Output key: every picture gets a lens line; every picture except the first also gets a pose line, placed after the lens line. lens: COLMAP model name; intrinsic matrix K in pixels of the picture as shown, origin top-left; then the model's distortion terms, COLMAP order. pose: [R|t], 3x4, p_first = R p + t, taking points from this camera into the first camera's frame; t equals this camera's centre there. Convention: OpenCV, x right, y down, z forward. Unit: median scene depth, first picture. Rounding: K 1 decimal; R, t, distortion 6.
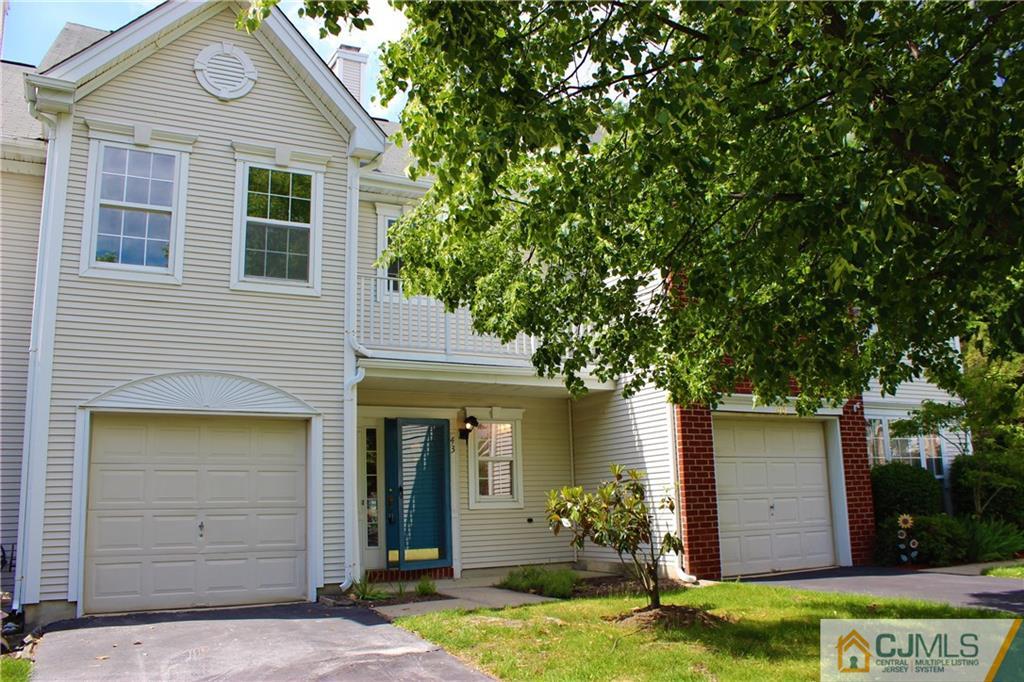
lens RADIAL K [[865.6, 0, 513.7], [0, 865.6, 343.2], [0, 0, 1]] dist [-0.116730, 0.054213]
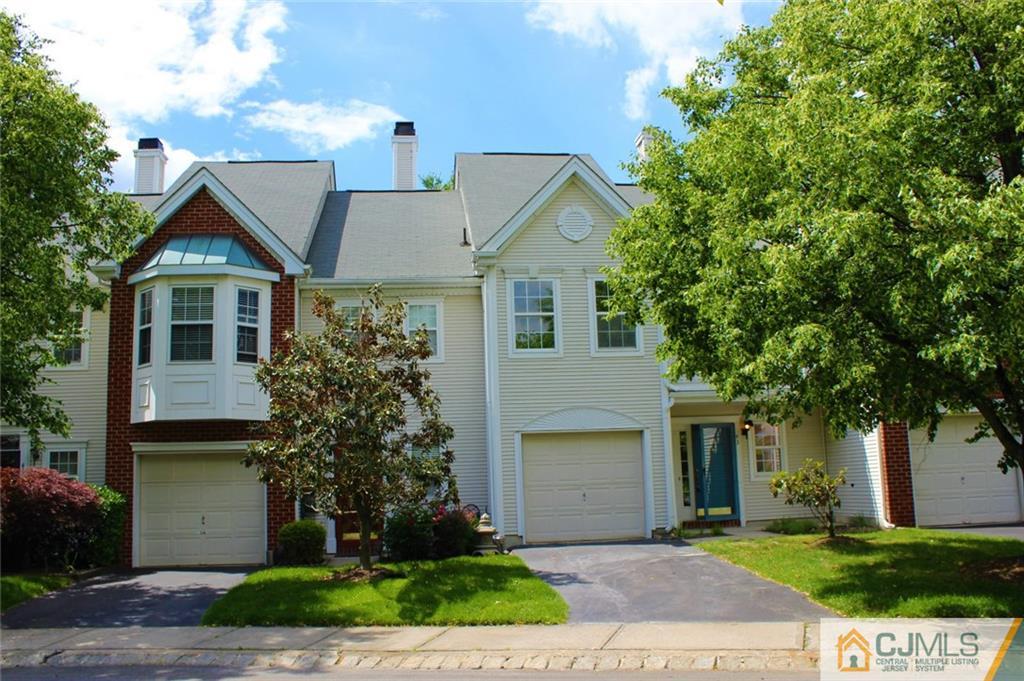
lens RADIAL K [[865.6, 0, 511.3], [0, 865.6, 342.3], [0, 0, 1]] dist [-0.116730, 0.054213]
pose [[0.923526, -0.064320, -0.378104, 0.170919], [0.077401, 0.996810, 0.019486, -0.133869], [0.375645, -0.047261, 0.925558, -0.635084]]
